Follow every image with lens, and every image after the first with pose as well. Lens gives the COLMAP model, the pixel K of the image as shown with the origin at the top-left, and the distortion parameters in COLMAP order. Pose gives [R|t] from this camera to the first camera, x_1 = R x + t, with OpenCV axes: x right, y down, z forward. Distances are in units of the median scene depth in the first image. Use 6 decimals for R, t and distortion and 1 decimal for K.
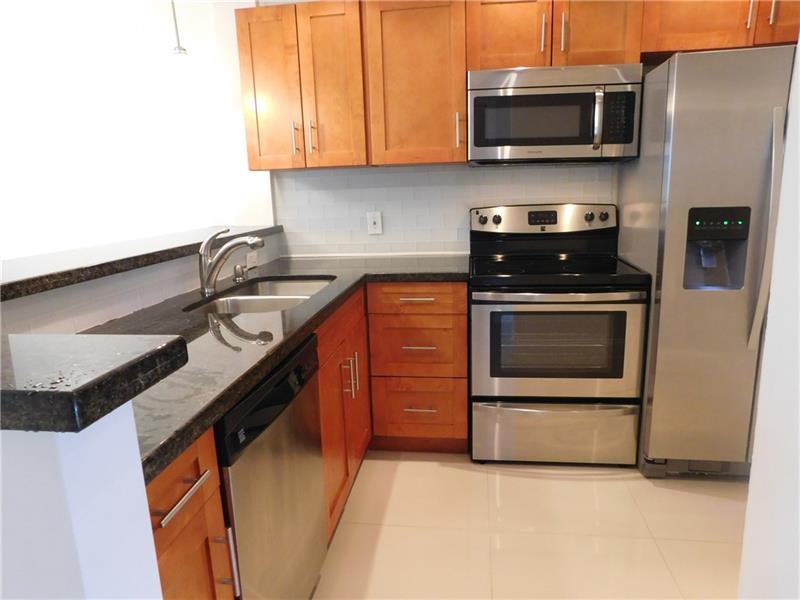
lens RADIAL K [[524.3, 0, 407.7], [0, 524.3, 295.4], [0, 0, 1]] dist [-0.065408, 0.035178]
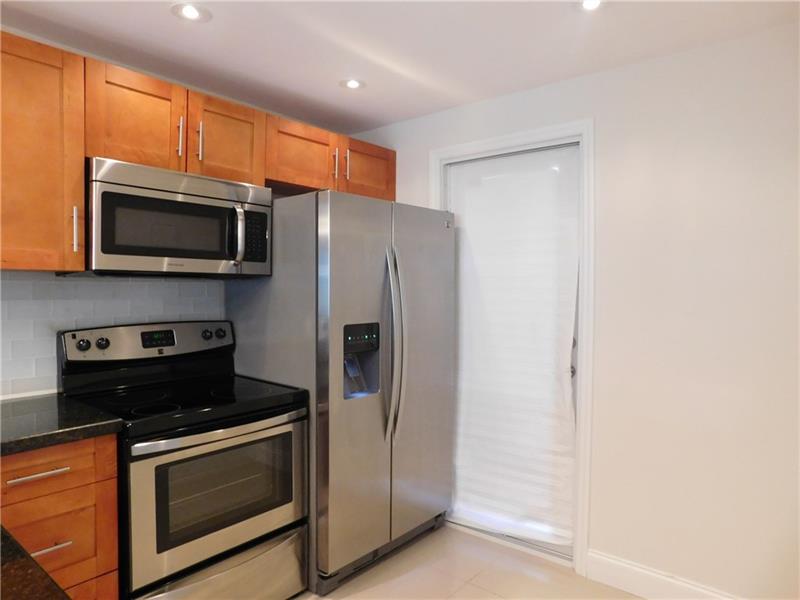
lens RADIAL K [[524.3, 0, 405.3], [0, 524.3, 293.5], [0, 0, 1]] dist [-0.065408, 0.035178]
pose [[0.522363, 0.019799, 0.852493, -0.277458], [0.150458, 0.981905, -0.114997, -0.070146], [-0.839345, 0.188334, 0.509932, 0.241751]]
